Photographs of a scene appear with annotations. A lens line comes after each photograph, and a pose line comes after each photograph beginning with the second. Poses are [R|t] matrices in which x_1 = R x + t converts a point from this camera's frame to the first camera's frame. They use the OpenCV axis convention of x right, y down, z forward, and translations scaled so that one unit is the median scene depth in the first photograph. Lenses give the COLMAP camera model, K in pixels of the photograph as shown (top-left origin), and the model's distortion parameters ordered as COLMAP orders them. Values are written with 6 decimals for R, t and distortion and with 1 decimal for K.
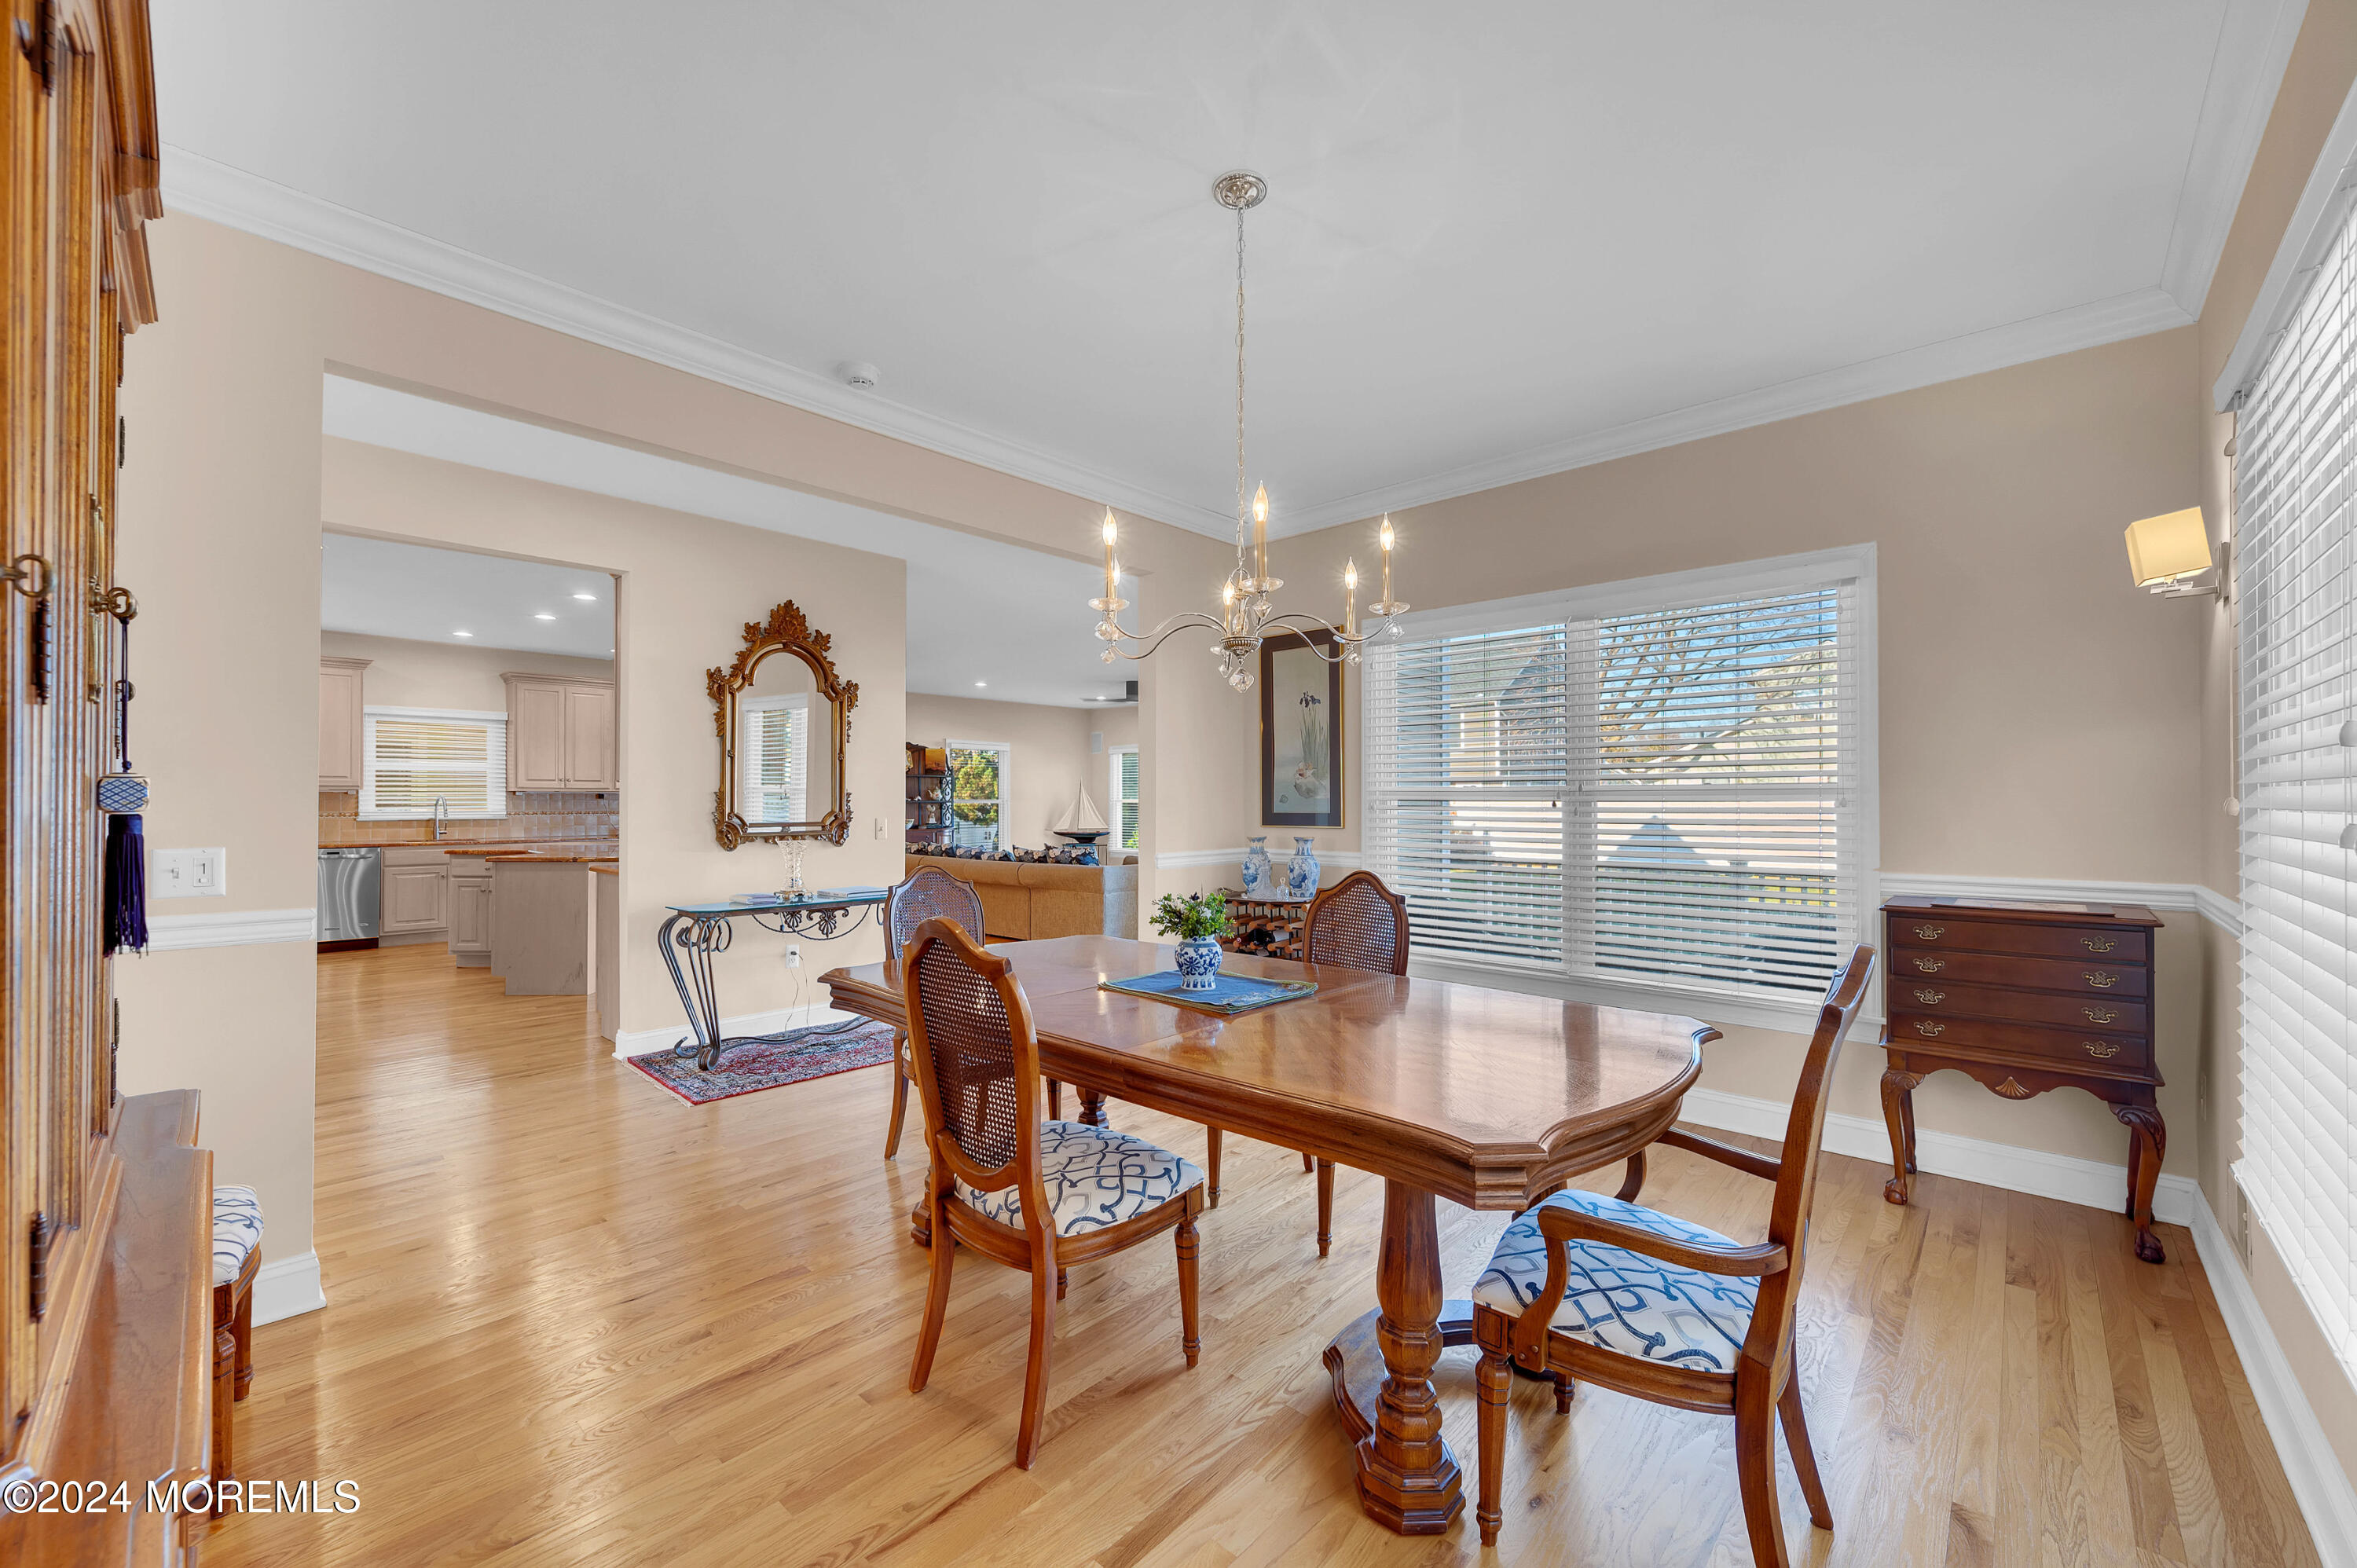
lens RADIAL K [[925.7, 0, 1185.0], [0, 925.7, 793.9], [0, 0, 1]] dist [0.001244, -0.000102]
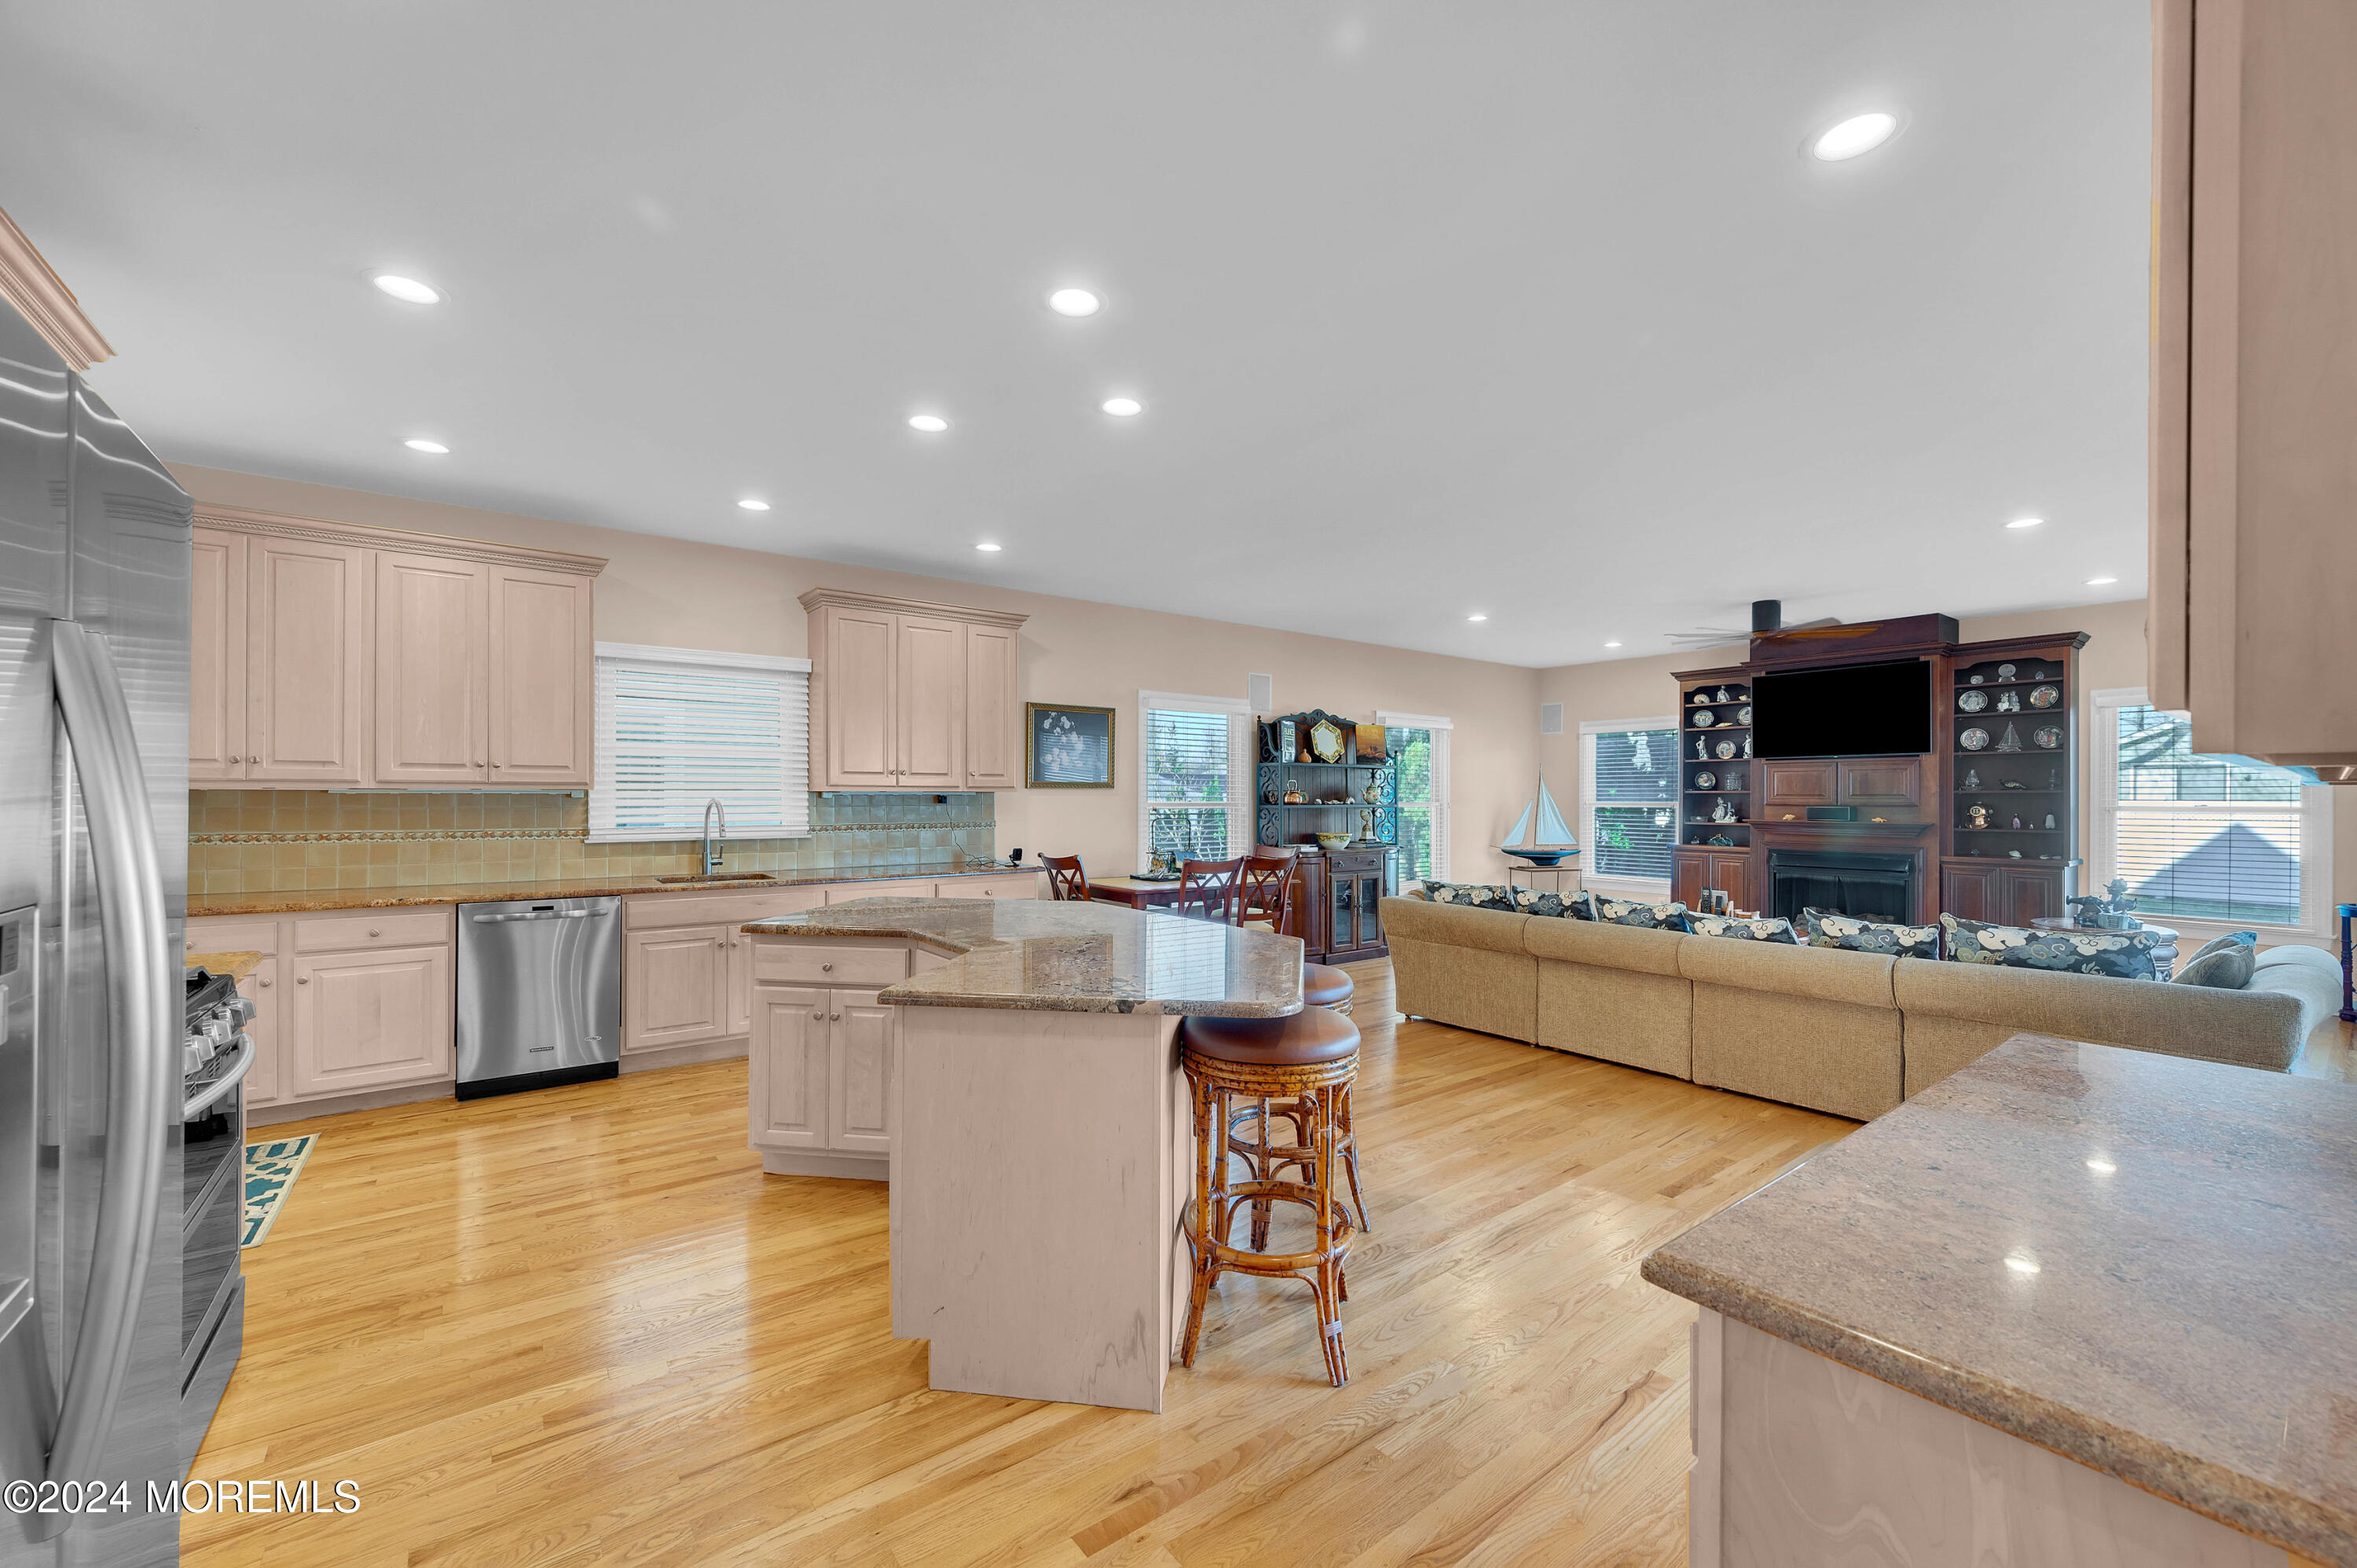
lens RADIAL K [[925.7, 0, 1185.0], [0, 925.7, 793.9], [0, 0, 1]] dist [0.001244, -0.000102]
pose [[0.984835, 0.002894, -0.173470, -0.383365], [-0.002011, 0.999984, 0.005267, -0.004835], [0.173483, -0.004838, 0.984825, 0.446357]]
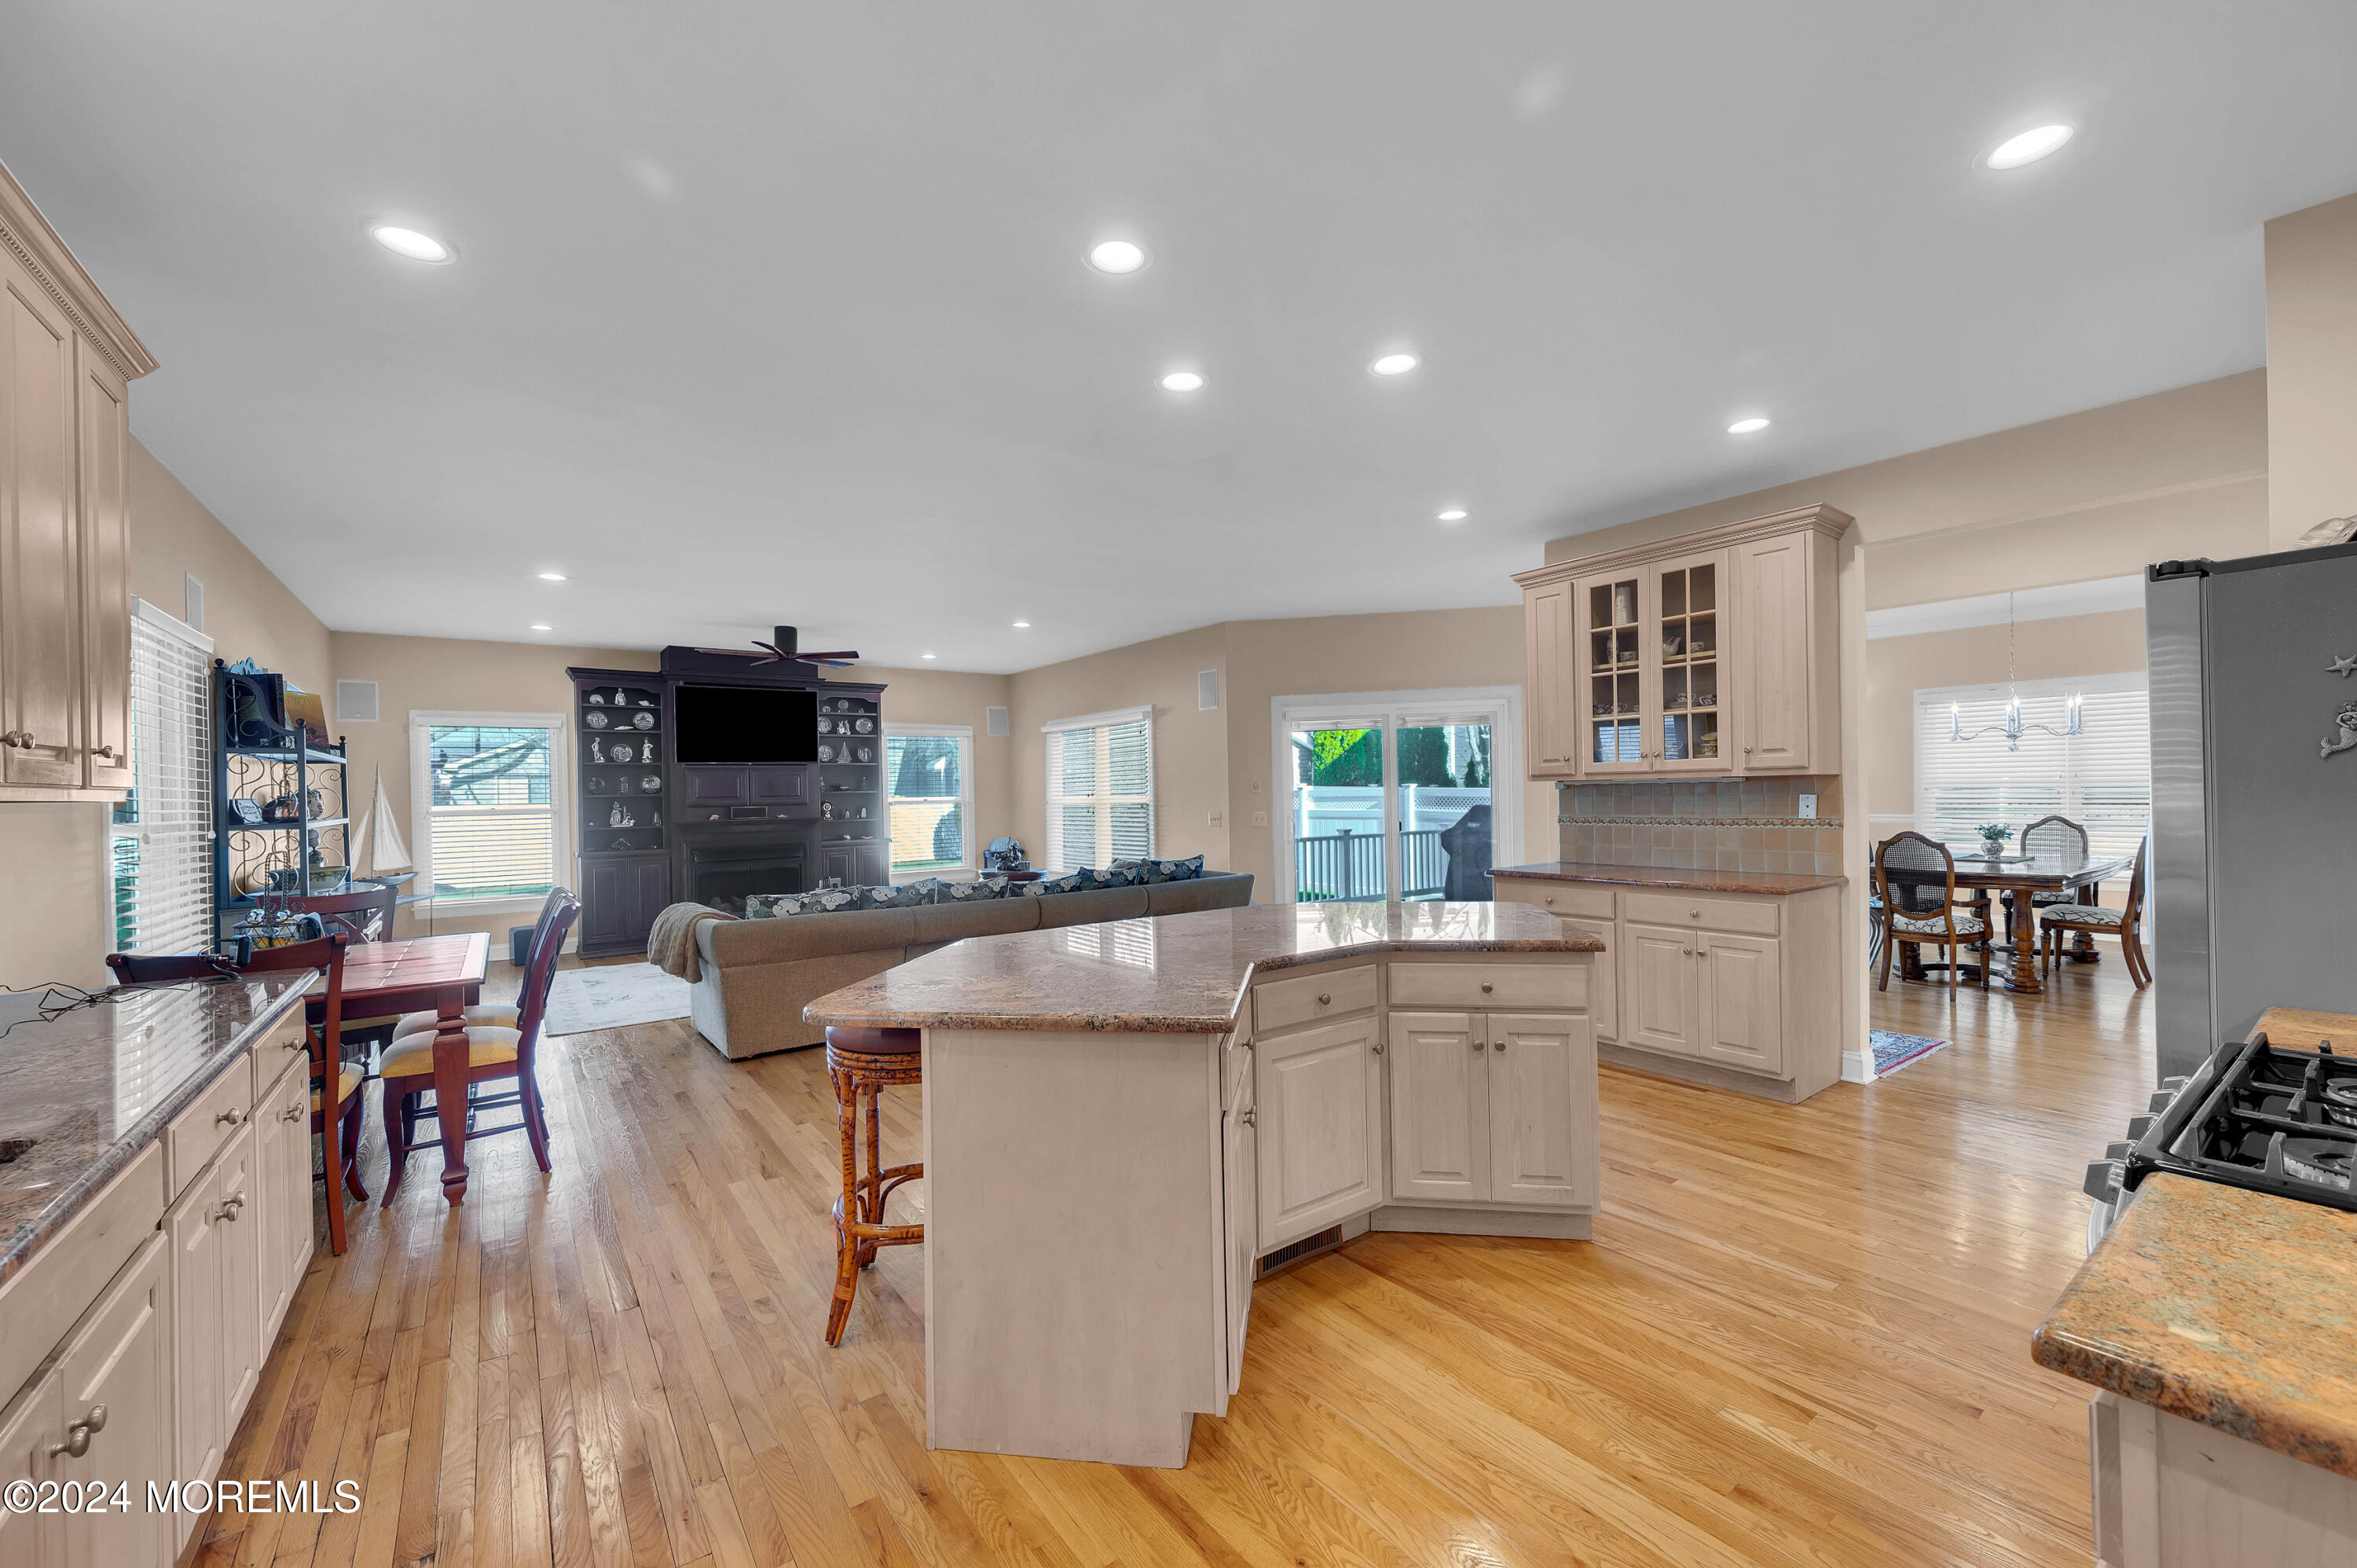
lens RADIAL K [[925.7, 0, 1185.0], [0, 925.7, 793.9], [0, 0, 1]] dist [0.001244, -0.000102]
pose [[0.189498, -0.003691, 0.981874, -0.828775], [0.009657, 0.999952, 0.001895, -0.000848], [-0.981834, 0.009123, 0.189525, 0.750025]]
